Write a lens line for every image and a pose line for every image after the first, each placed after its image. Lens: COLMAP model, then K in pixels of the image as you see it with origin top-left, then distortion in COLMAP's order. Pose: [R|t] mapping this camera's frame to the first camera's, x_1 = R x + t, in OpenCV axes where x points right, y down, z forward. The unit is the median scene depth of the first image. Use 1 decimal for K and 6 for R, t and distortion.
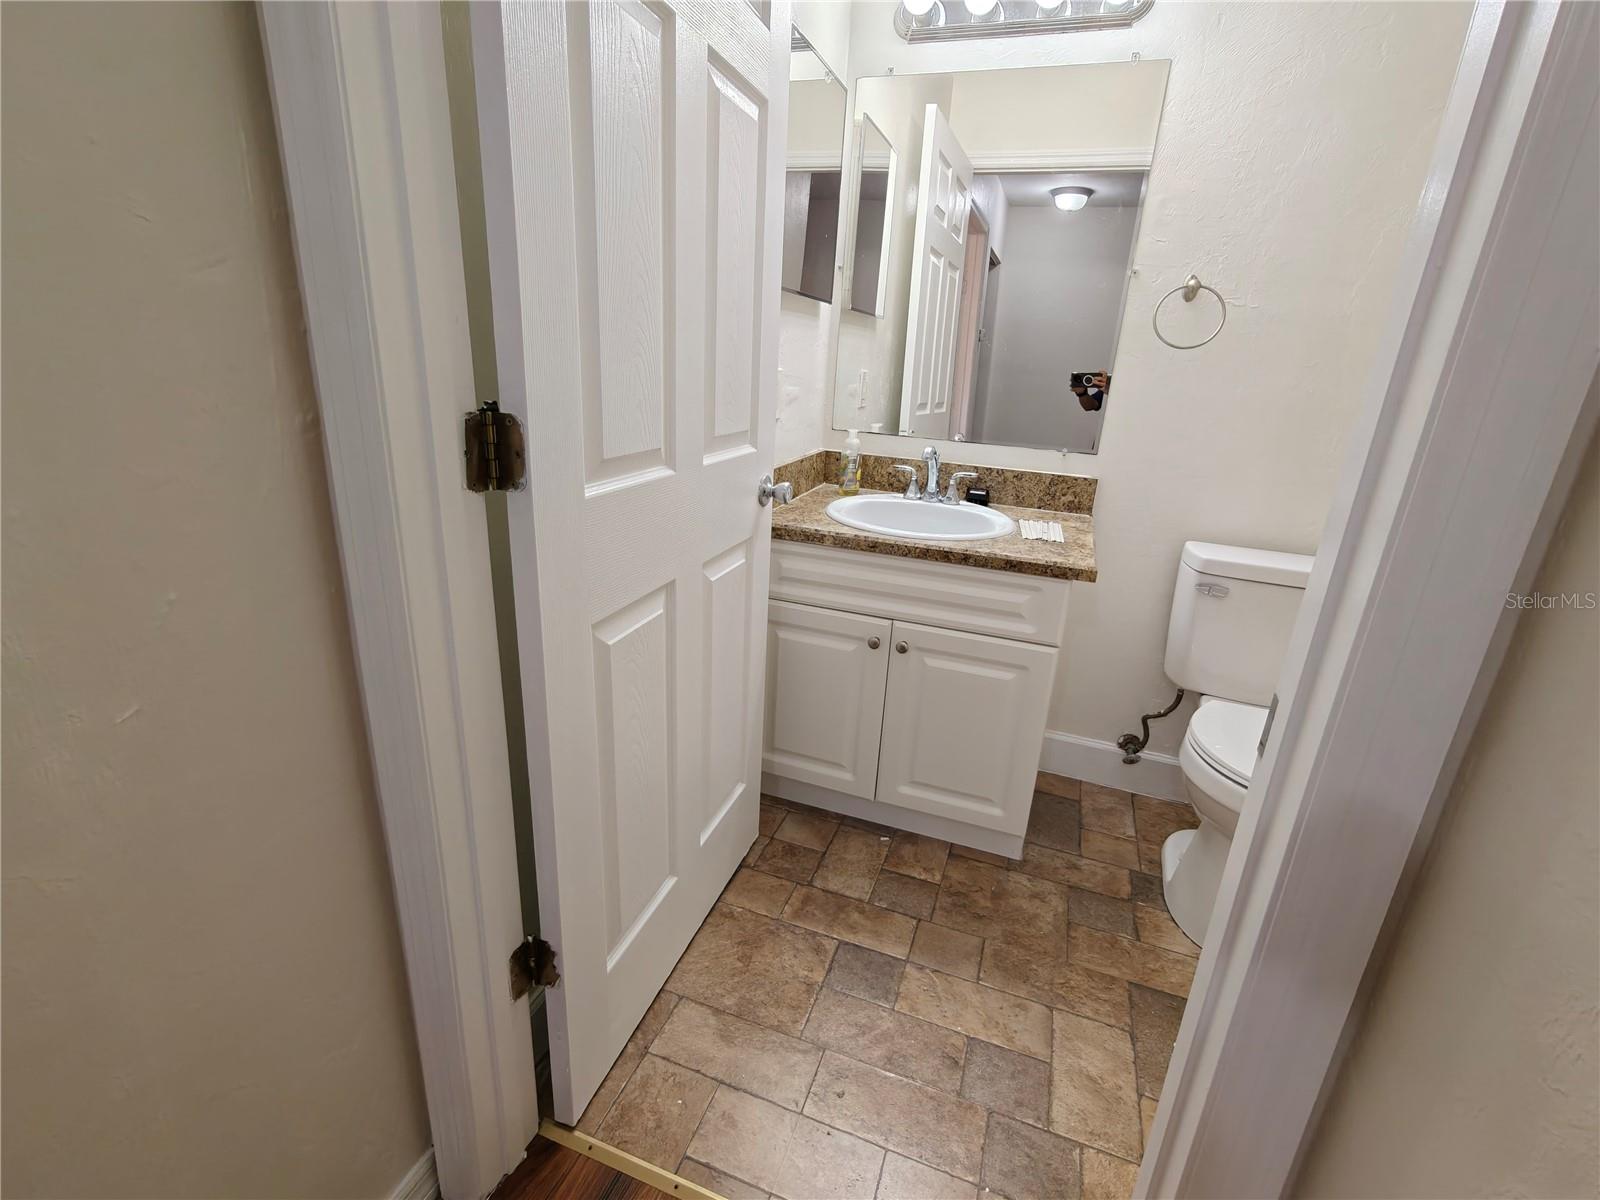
lens RADIAL K [[716.1, 0, 802.4], [0, 716.1, 599.5], [0, 0, 1]] dist [0.000398, -0.000392]
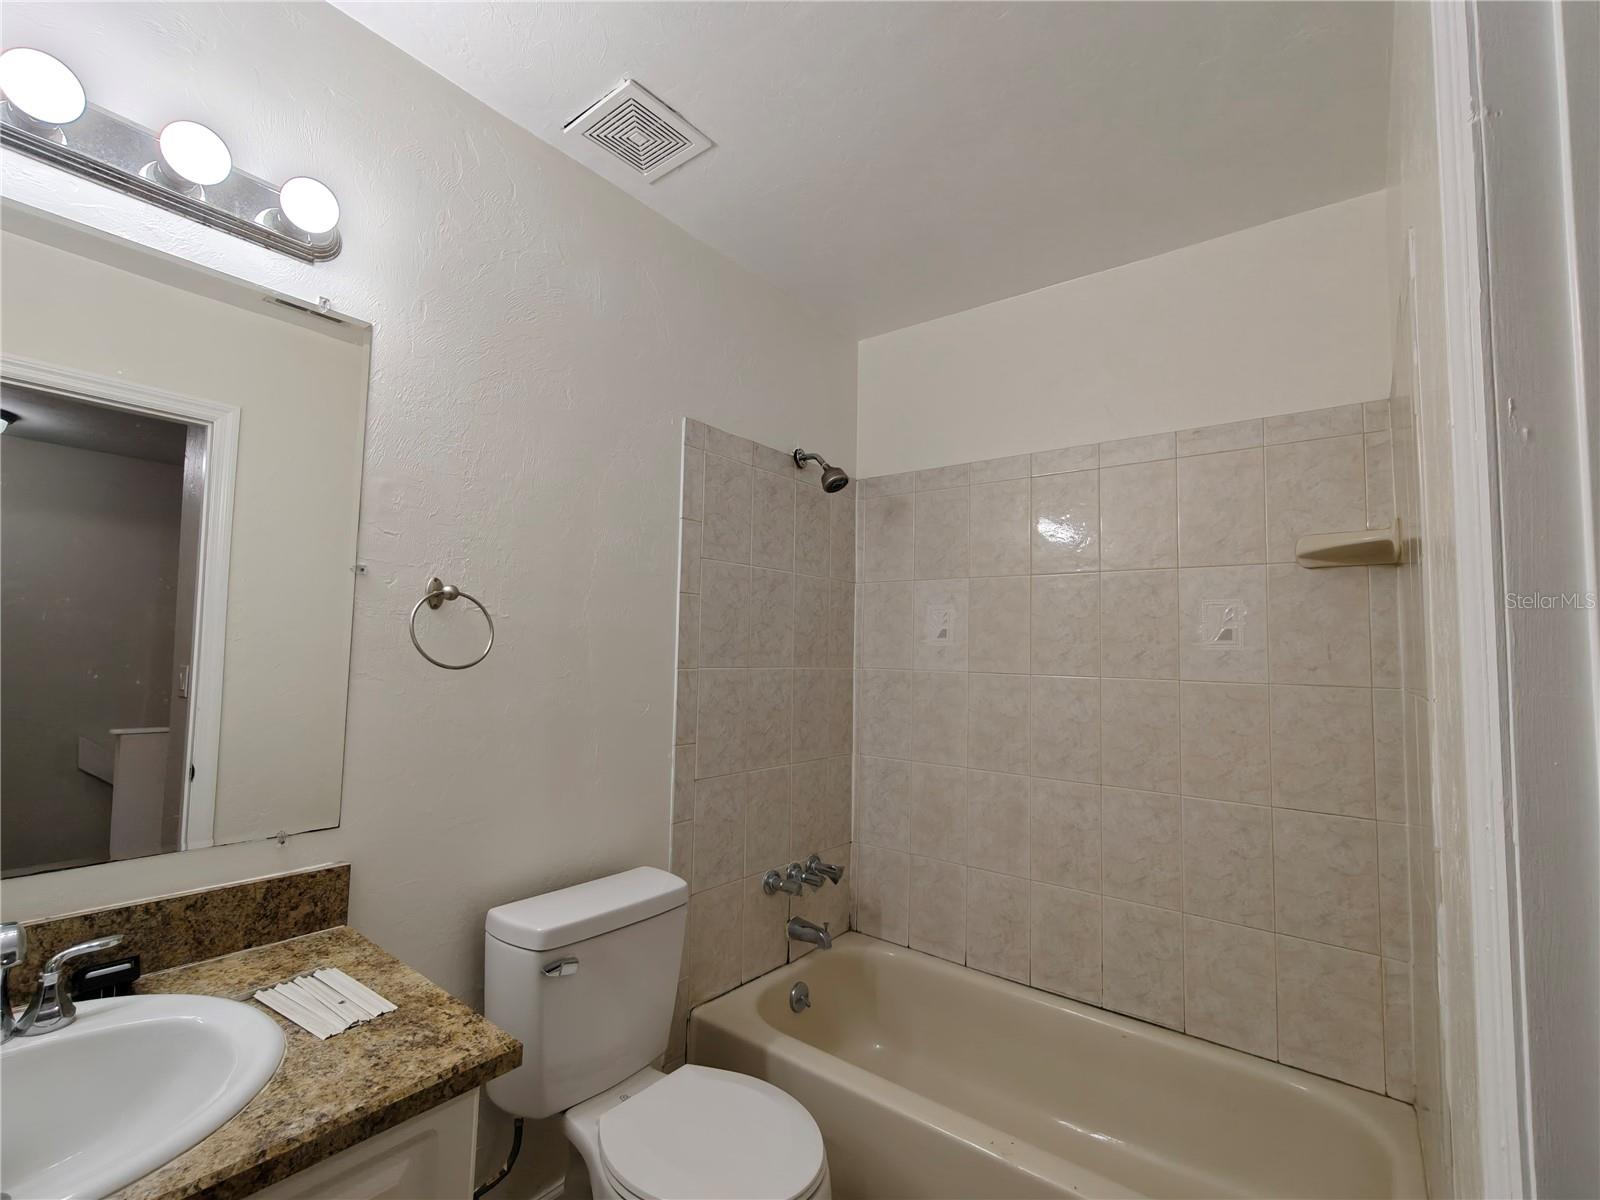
lens RADIAL K [[724.0, 0, 804.0], [0, 724.0, 600.1], [0, 0, 1]] dist [0.000690, 0.000923]
pose [[0.311073, 0.018862, 0.950199, -0.079759], [0.303874, 0.945345, -0.118247, -0.191210], [-0.900497, 0.325524, 0.288339, 0.370871]]
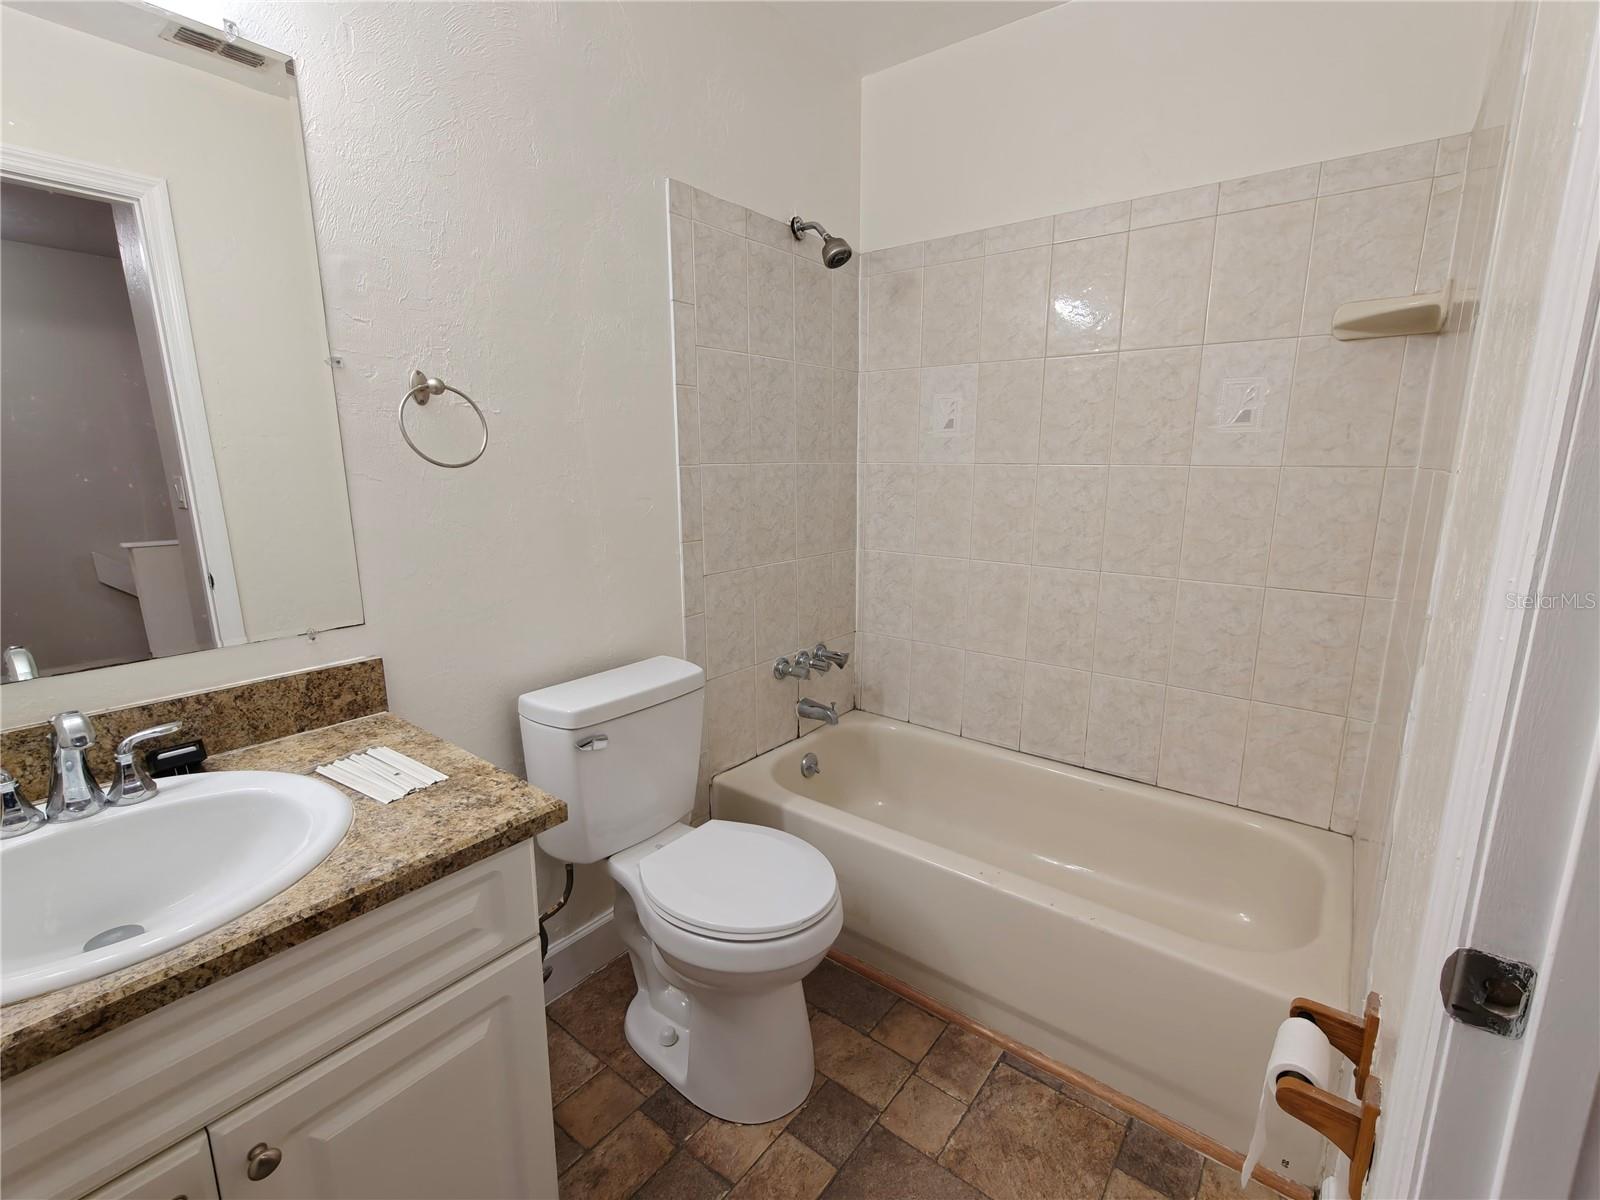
lens RADIAL K [[719.9, 0, 804.0], [0, 719.9, 601.5], [0, 0, 1]] dist [0.000883, 0.000034]
pose [[0.306344, -0.243982, 0.920123, -0.072955], [0.325330, 0.935228, 0.139672, -0.182527], [-0.894603, 0.256555, 0.365877, 0.385592]]
